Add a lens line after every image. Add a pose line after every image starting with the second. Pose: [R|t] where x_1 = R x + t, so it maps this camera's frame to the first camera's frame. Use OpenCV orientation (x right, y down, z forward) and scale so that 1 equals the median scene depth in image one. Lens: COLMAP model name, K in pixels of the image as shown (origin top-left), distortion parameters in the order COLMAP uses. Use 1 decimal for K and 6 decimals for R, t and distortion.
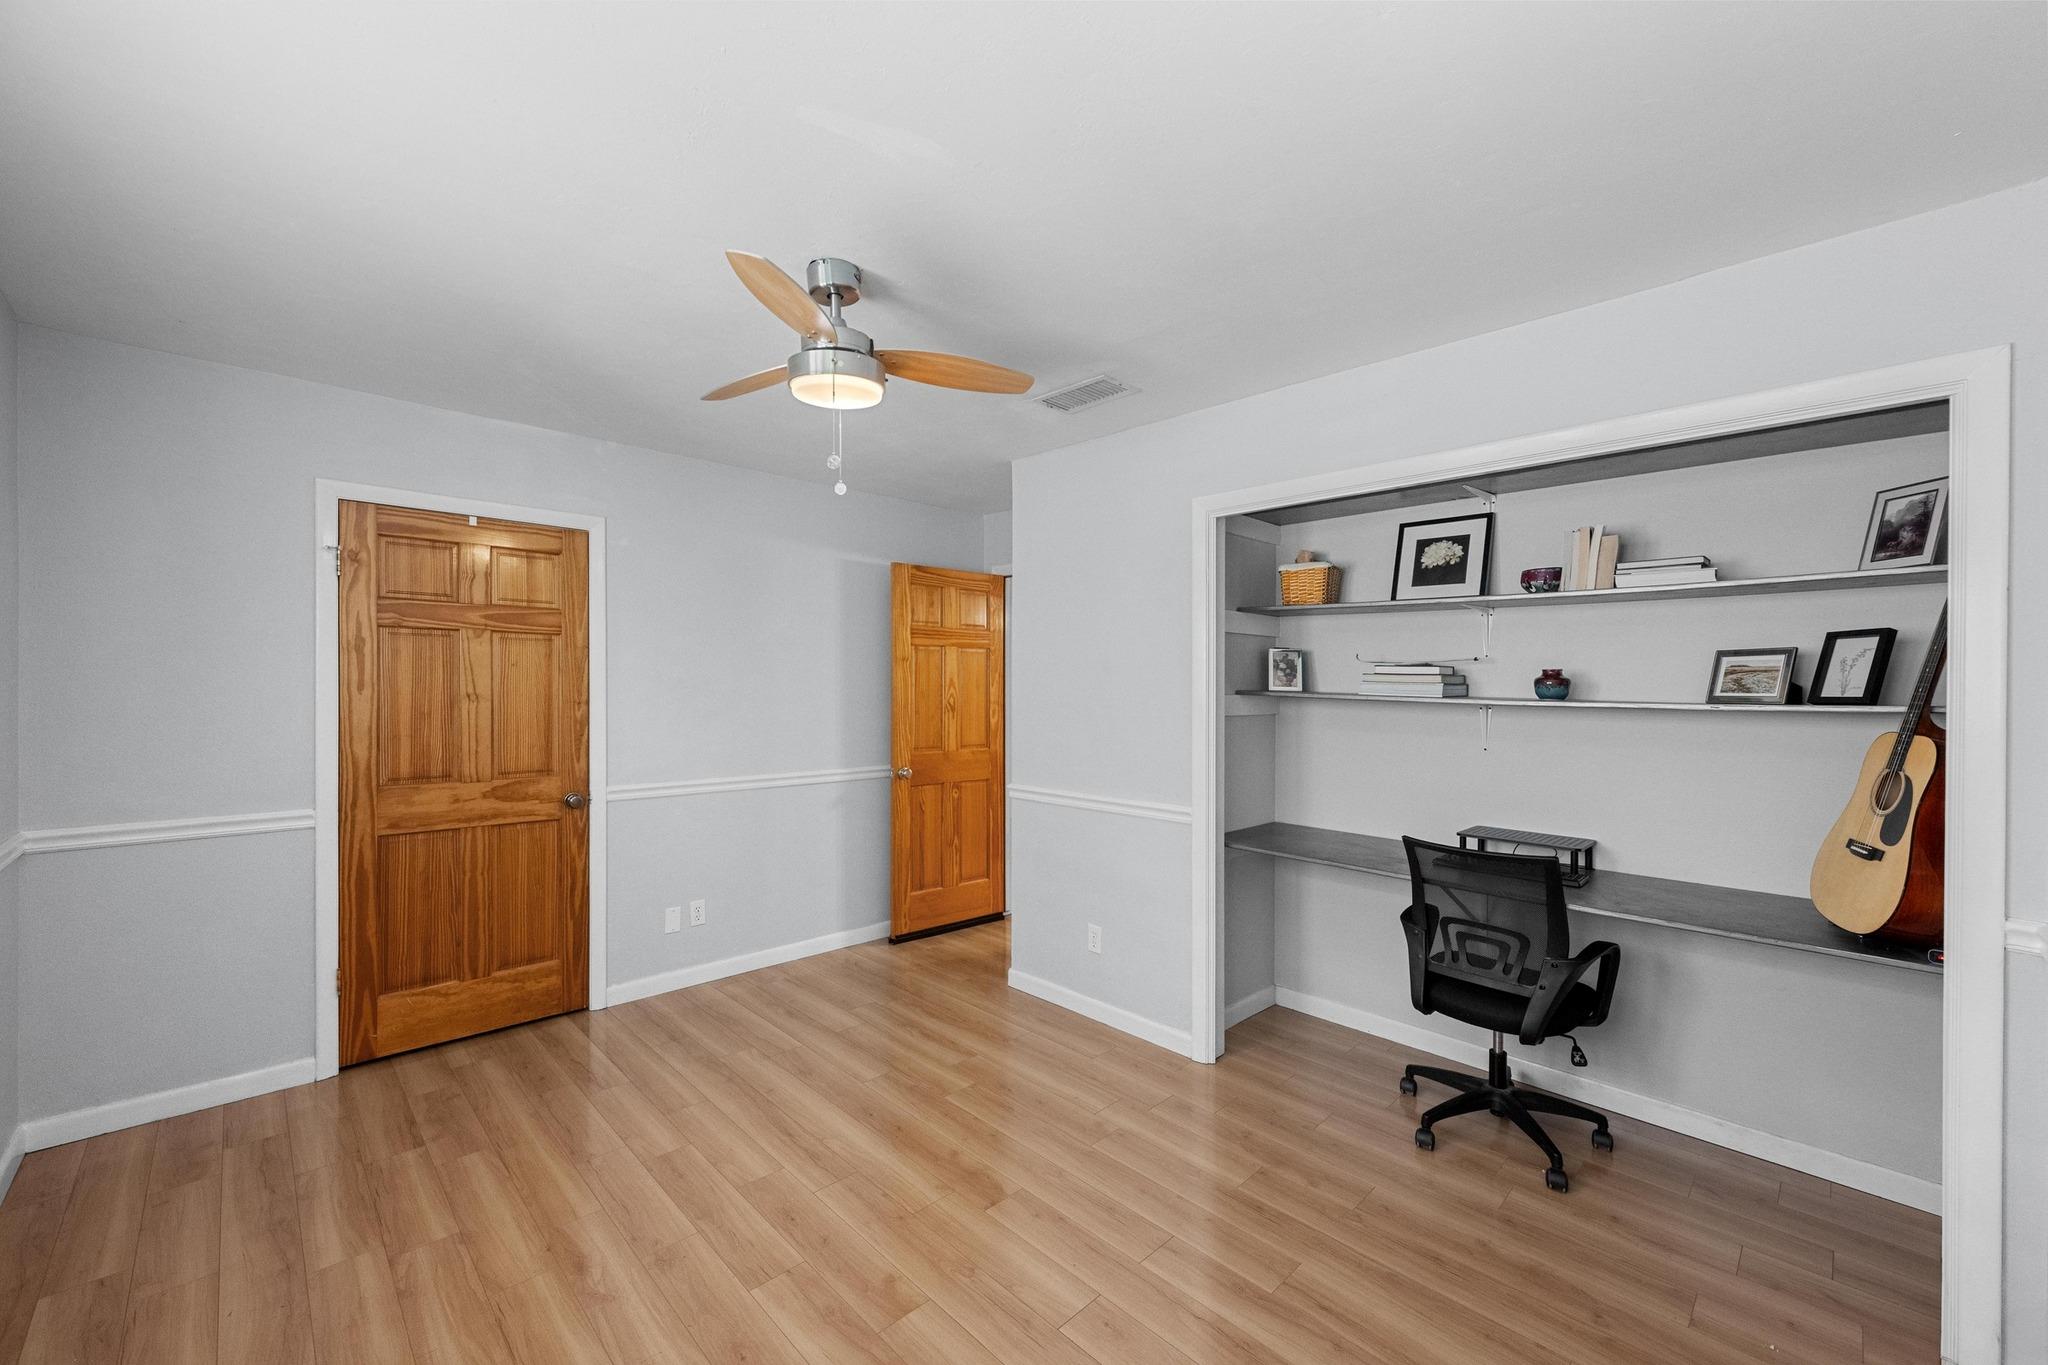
lens RADIAL K [[811.3, 0, 1023.9], [0, 811.3, 686.8], [0, 0, 1]] dist [0.001062, 0.000032]
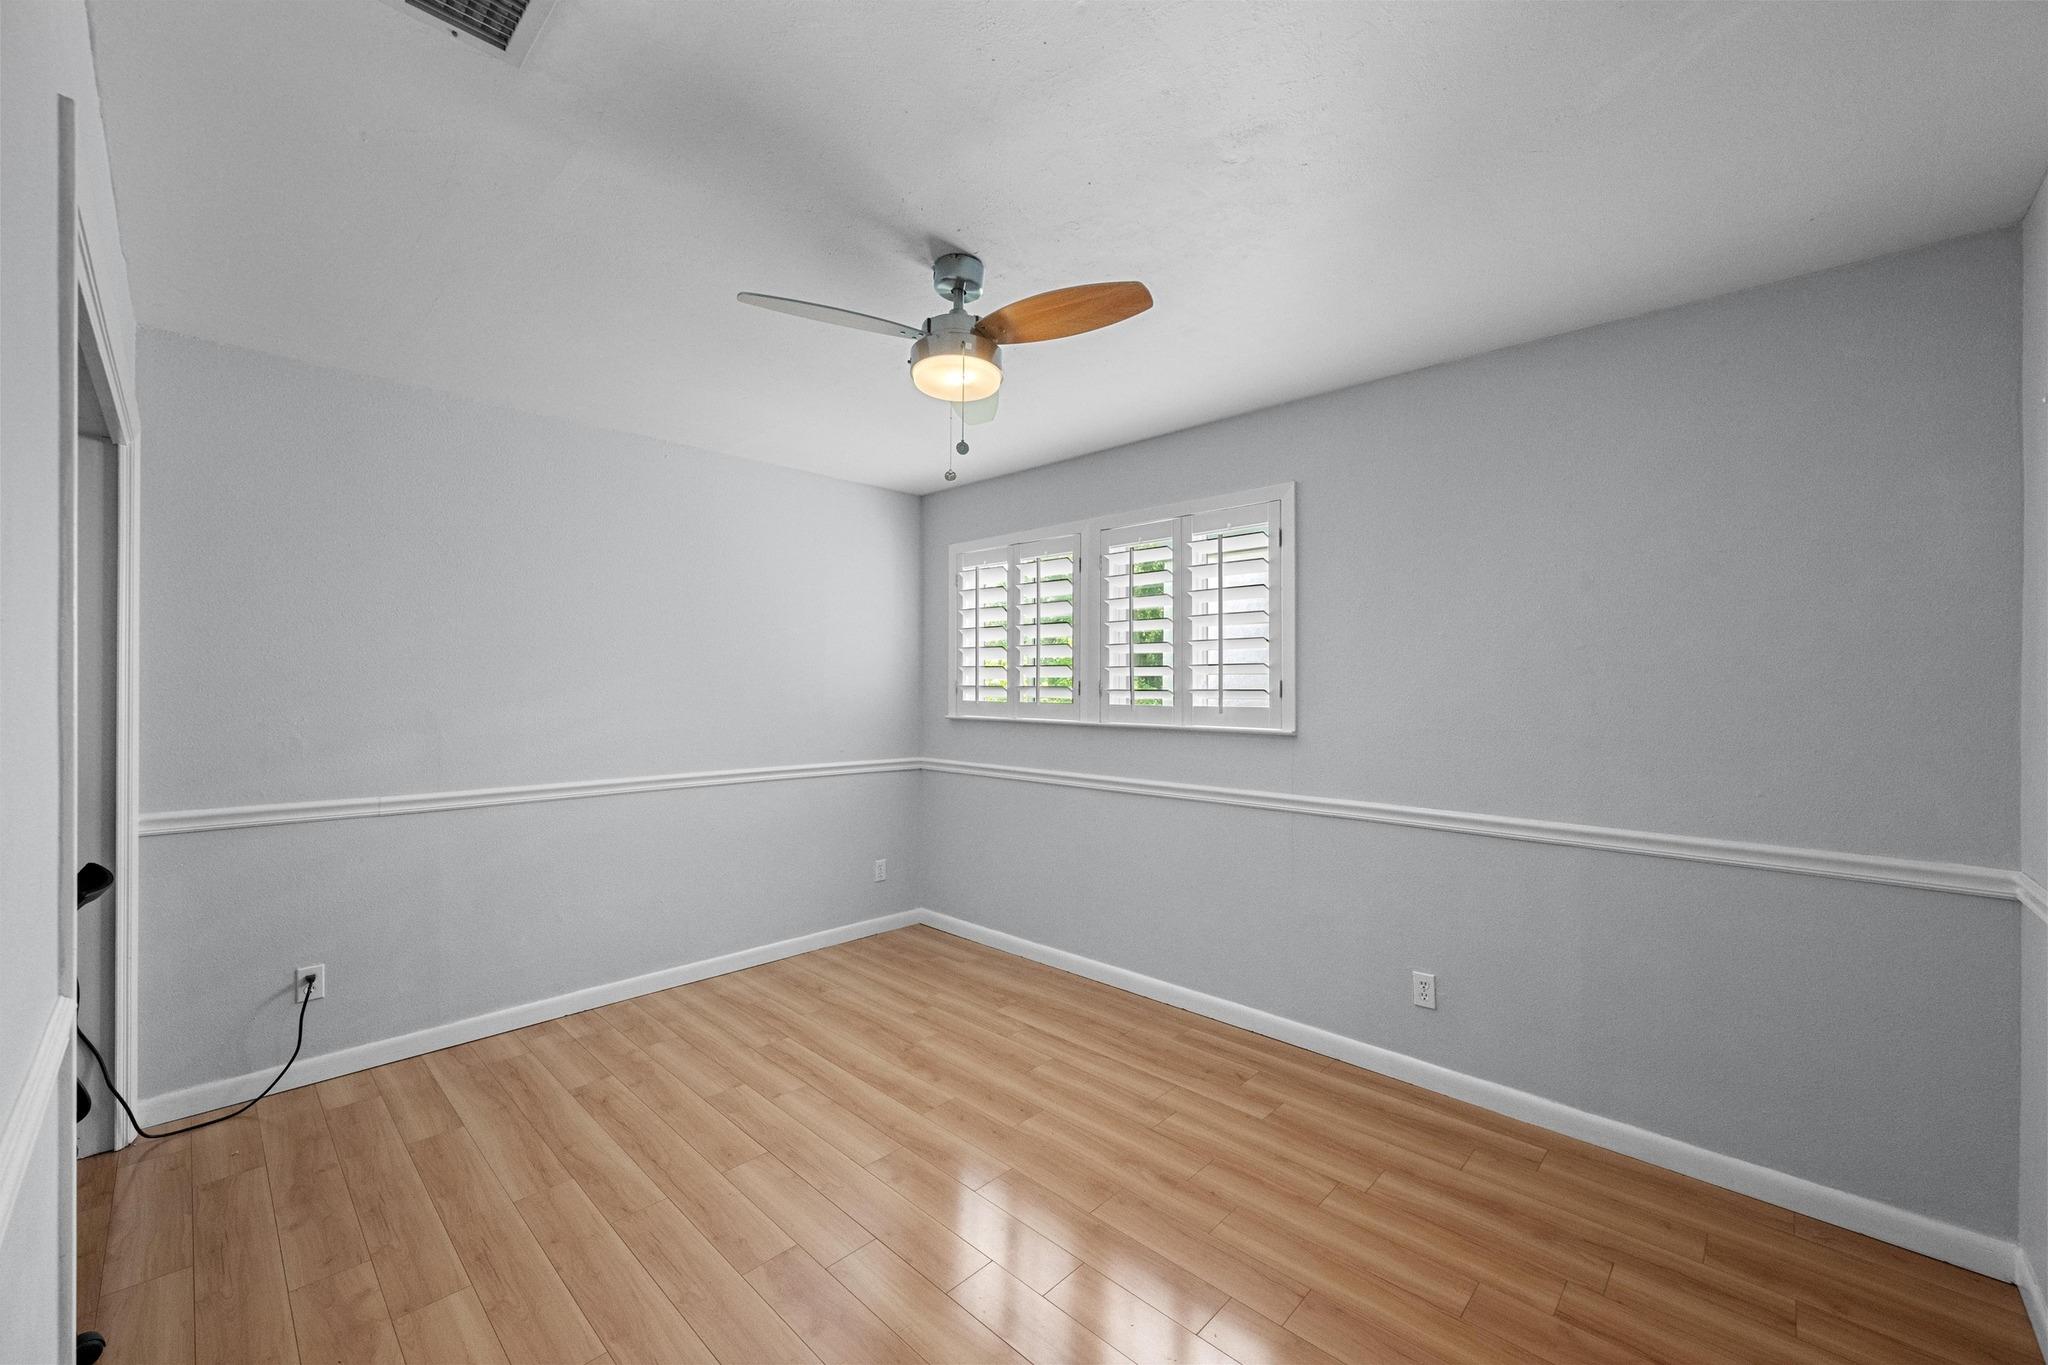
lens RADIAL K [[811.3, 0, 1023.9], [0, 811.3, 686.8], [0, 0, 1]] dist [0.001062, 0.000032]
pose [[-0.999199, -0.014680, -0.037219, -0.289813], [-0.014993, 0.999855, 0.008128, 0.009824], [0.037094, 0.008680, -0.999274, 2.115910]]
